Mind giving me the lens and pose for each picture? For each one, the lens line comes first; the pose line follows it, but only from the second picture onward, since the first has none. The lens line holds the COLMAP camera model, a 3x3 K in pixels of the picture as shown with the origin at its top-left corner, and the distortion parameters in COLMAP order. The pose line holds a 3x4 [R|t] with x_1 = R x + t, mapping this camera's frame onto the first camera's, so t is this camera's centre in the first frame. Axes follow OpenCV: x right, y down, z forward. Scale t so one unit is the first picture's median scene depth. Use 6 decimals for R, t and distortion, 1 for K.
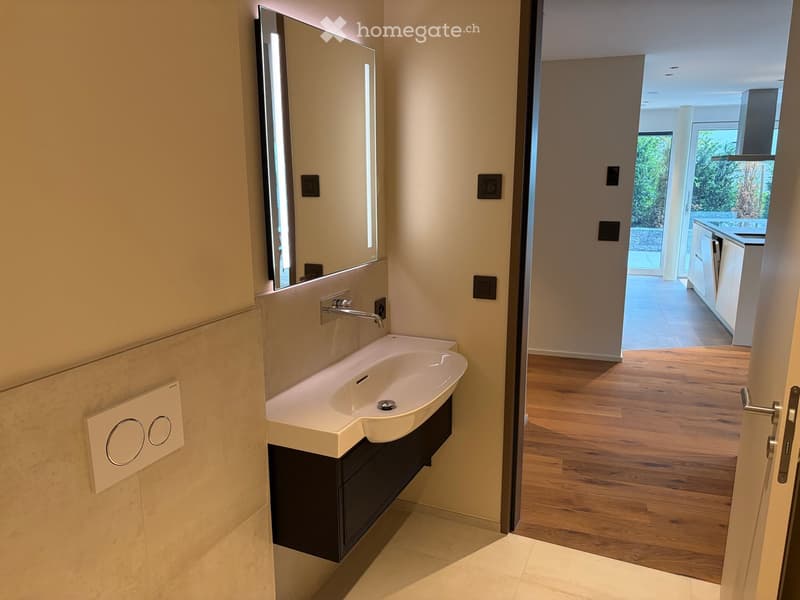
lens RADIAL K [[600.1, 0, 403.0], [0, 600.1, 297.8], [0, 0, 1]] dist [0.065615, -0.088298]
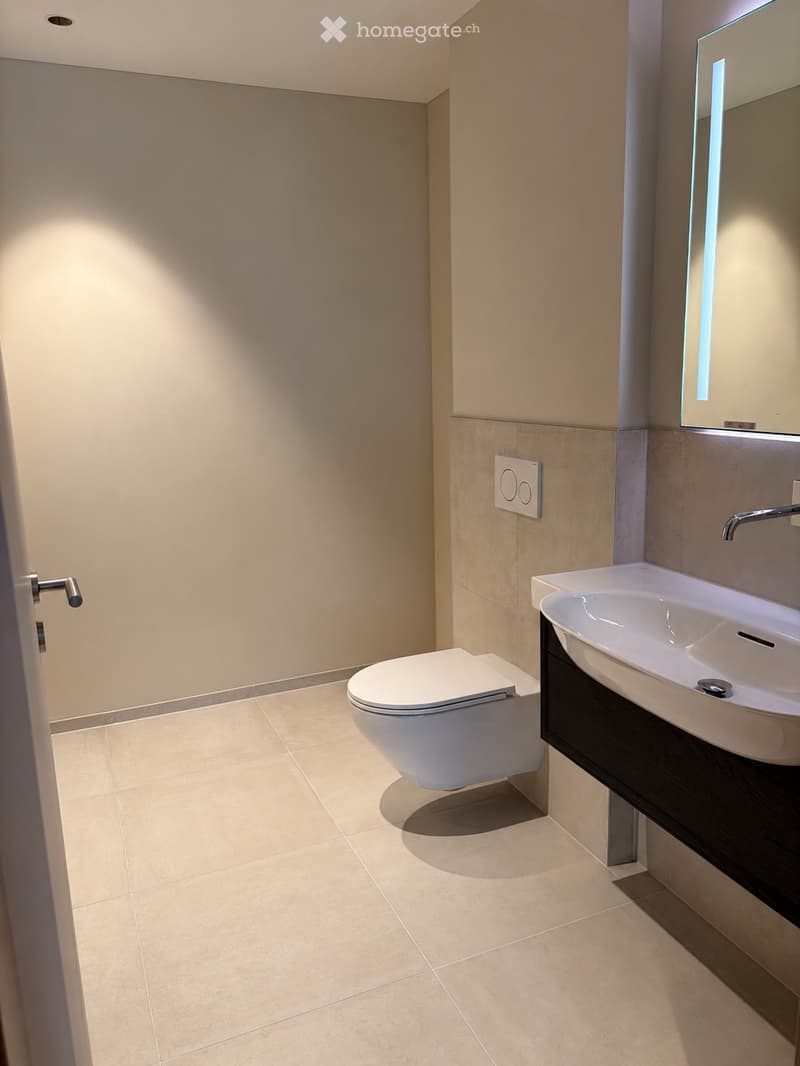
lens RADIAL K [[799.7, 0, 398.6], [0, 799.7, 528.0], [0, 0, 1]] dist [0.065615, -0.088298]
pose [[-0.676877, 0.167874, -0.716698, 0.990152], [-0.120945, 0.935051, 0.333244, -0.240850], [0.726092, 0.312246, -0.612611, 1.818756]]
